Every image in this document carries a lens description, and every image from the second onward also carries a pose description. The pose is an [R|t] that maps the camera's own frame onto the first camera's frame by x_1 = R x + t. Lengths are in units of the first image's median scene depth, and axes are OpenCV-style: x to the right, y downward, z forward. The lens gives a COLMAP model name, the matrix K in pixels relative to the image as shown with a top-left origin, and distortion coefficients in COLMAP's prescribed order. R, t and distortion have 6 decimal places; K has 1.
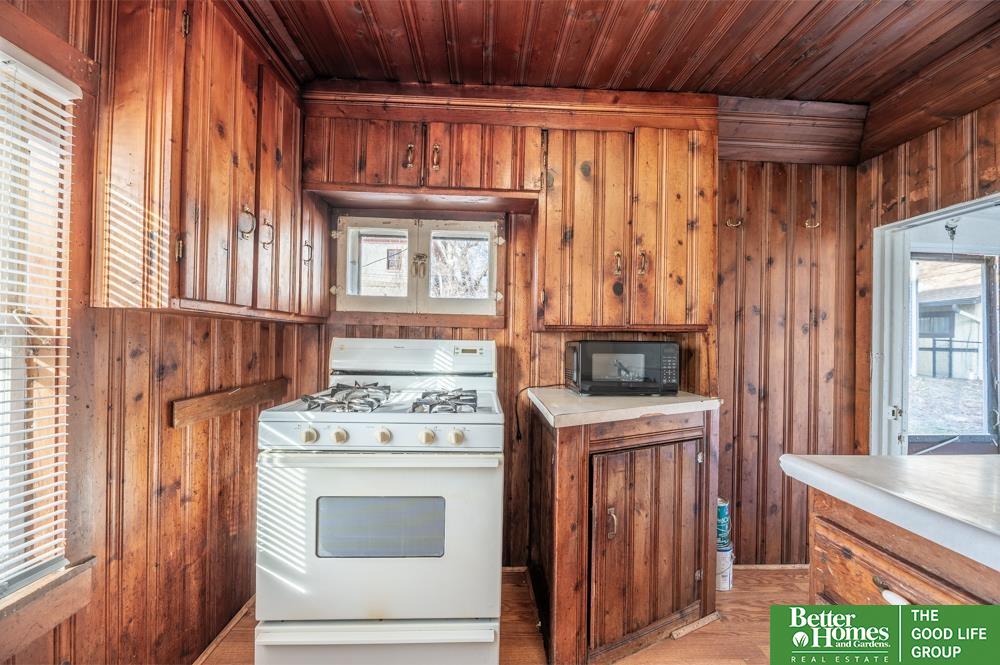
lens RADIAL K [[399.9, 0, 501.5], [0, 399.9, 336.5], [0, 0, 1]] dist [-0.000851, -0.004118]
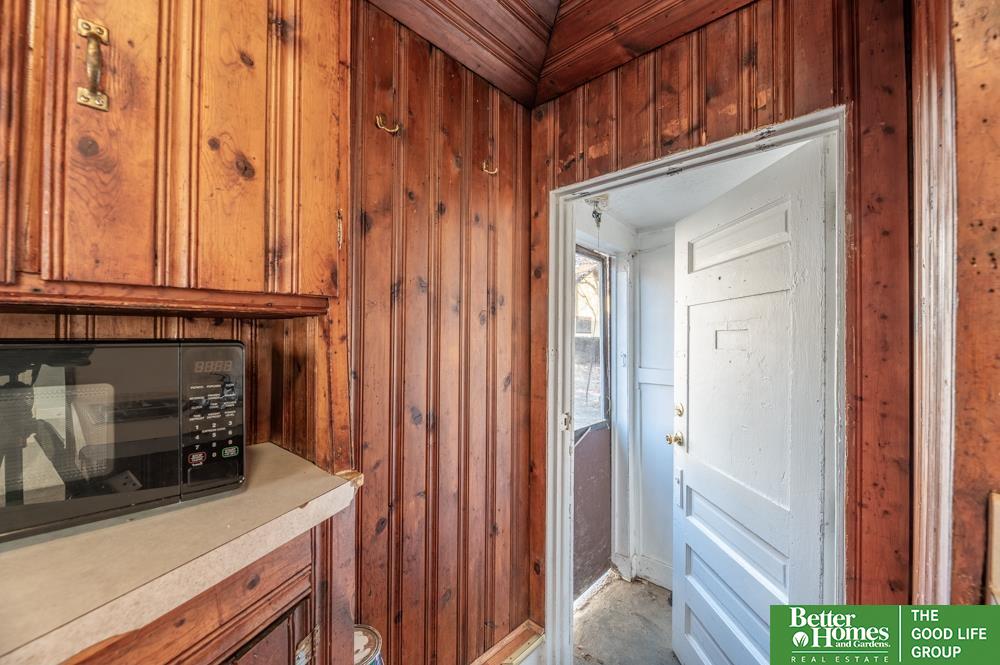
lens RADIAL K [[399.9, 0, 501.5], [0, 399.9, 336.5], [0, 0, 1]] dist [-0.000851, -0.004118]
pose [[0.706418, -0.010071, 0.707723, 0.337799], [0.001777, 0.999921, 0.012455, 0.006074], [-0.707793, -0.007541, 0.706380, 0.560981]]
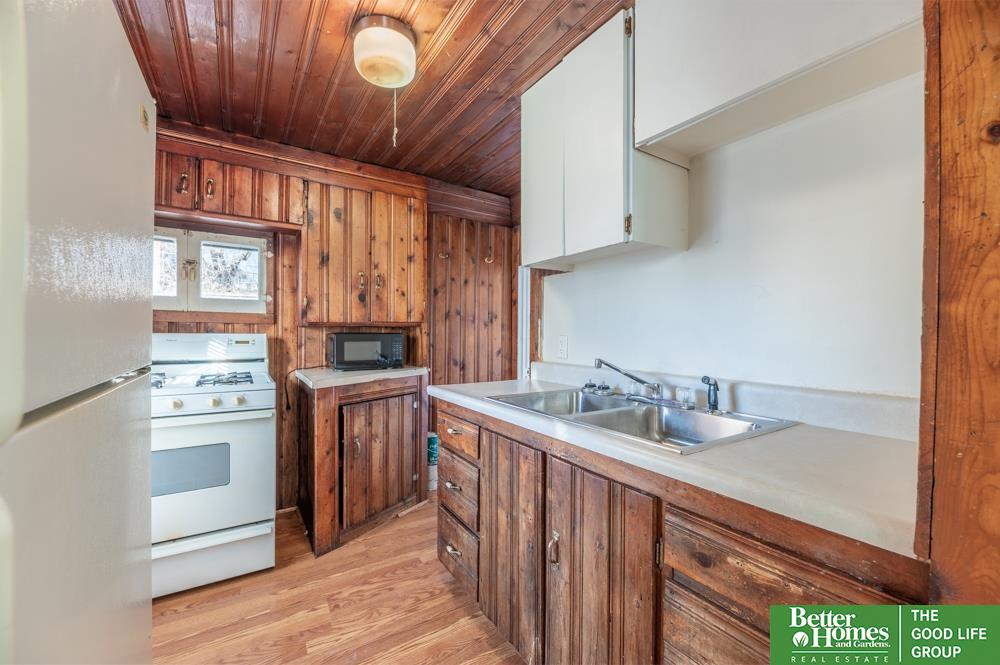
lens RADIAL K [[399.9, 0, 501.5], [0, 399.9, 336.5], [0, 0, 1]] dist [-0.000851, -0.004118]
pose [[0.862505, -0.014964, 0.505827, -0.013723], [0.005944, 0.999793, 0.019442, -0.001165], [-0.506013, -0.013762, 0.862416, -0.515604]]
